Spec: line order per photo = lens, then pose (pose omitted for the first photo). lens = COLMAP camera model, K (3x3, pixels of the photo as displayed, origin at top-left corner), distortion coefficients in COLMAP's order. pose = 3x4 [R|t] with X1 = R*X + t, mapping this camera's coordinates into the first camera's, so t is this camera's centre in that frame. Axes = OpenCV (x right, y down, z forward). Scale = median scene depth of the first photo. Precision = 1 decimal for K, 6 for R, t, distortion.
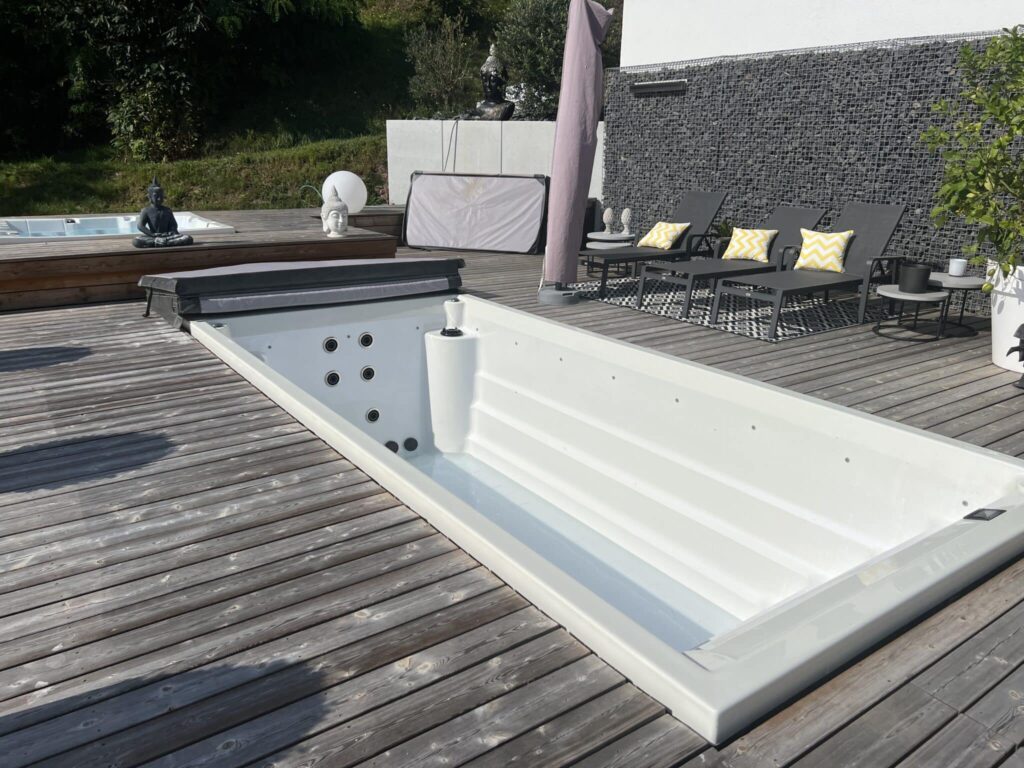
lens RADIAL K [[763.4, 0, 524.5], [0, 763.4, 397.0], [0, 0, 1]] dist [0.049096, -0.058652]
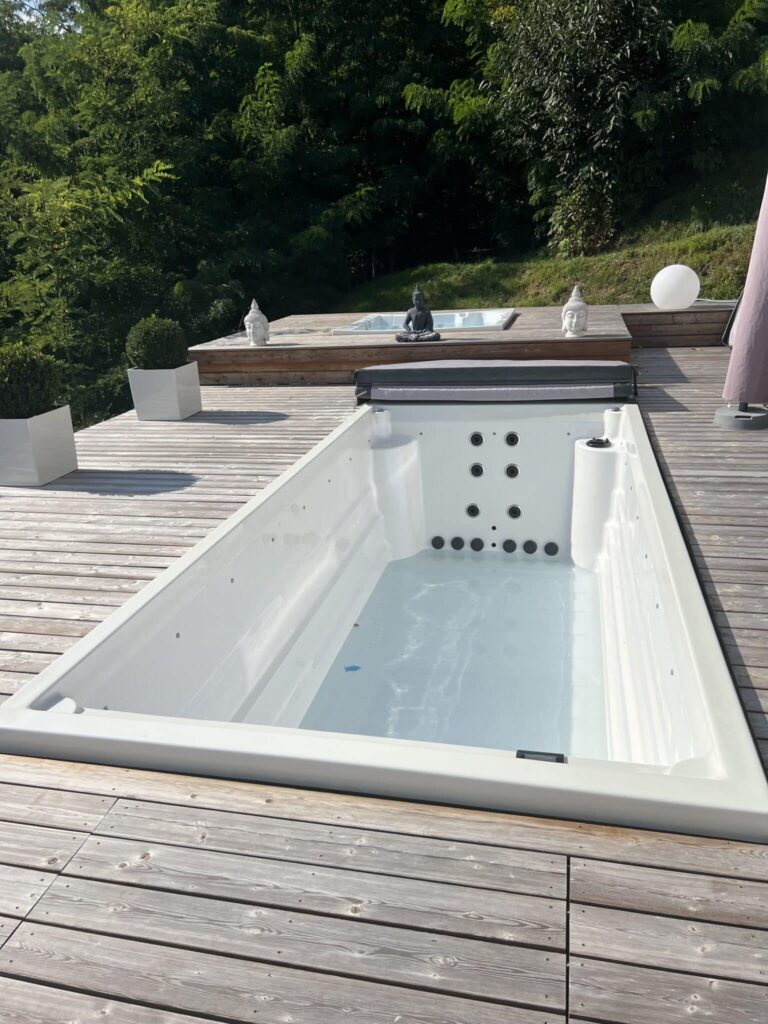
lens RADIAL K [[763.4, 0, 384.7], [0, 763.4, 520.2], [0, 0, 1]] dist [0.049096, -0.058652]
pose [[0.651347, 0.211918, -0.728586, 0.467664], [-0.176731, 0.976169, 0.125936, -0.067348], [0.737912, 0.046736, 0.673277, 0.173851]]
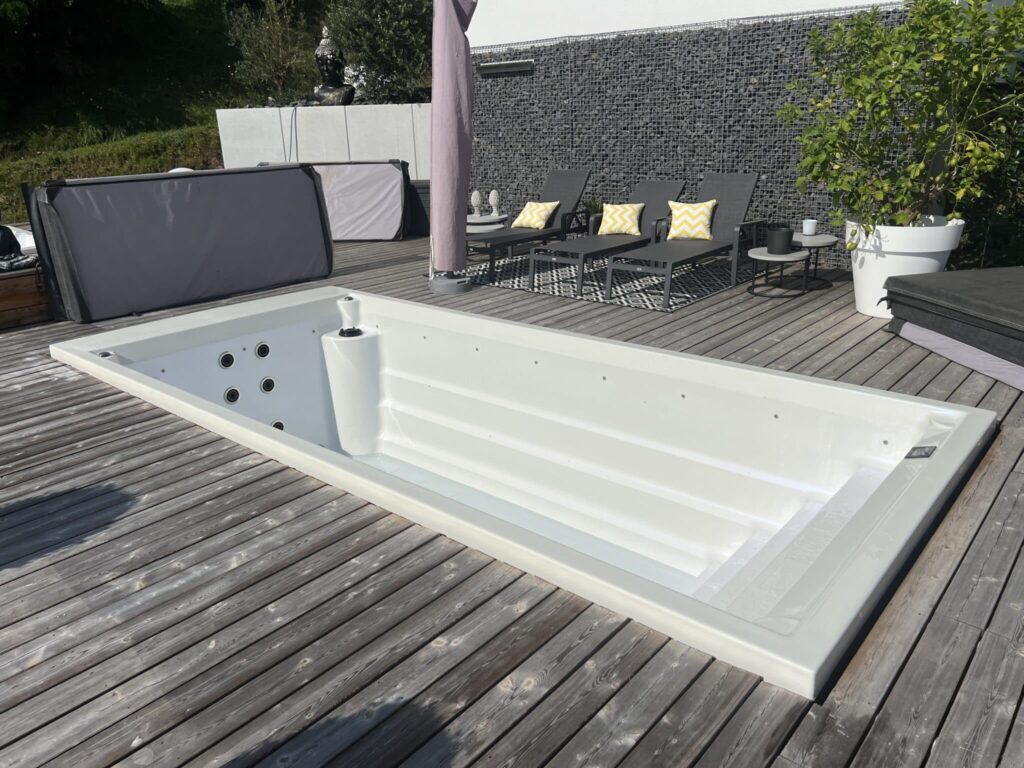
lens RADIAL K [[761.8, 0, 521.3], [0, 761.8, 386.8], [0, 0, 1]] dist [0.047785, -0.056181]
pose [[0.970375, -0.121468, 0.208848, -0.100340], [0.116452, 0.992537, 0.036194, -0.026743], [-0.211686, -0.010801, 0.977278, 0.000227]]
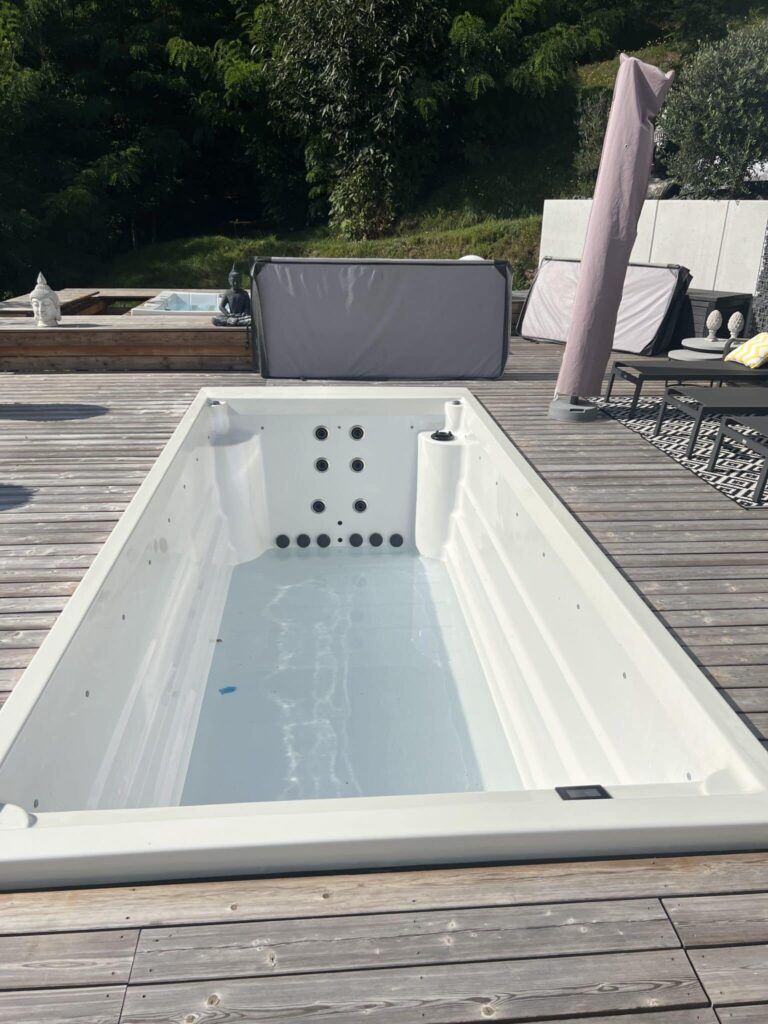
lens RADIAL K [[764.5, 0, 386.3], [0, 764.5, 526.2], [0, 0, 1]] dist [0.052347, -0.061427]
pose [[0.854474, 0.194830, -0.481576, 0.348110], [-0.160972, 0.980682, 0.111135, -0.071606], [0.493925, -0.017442, 0.869329, 0.125073]]
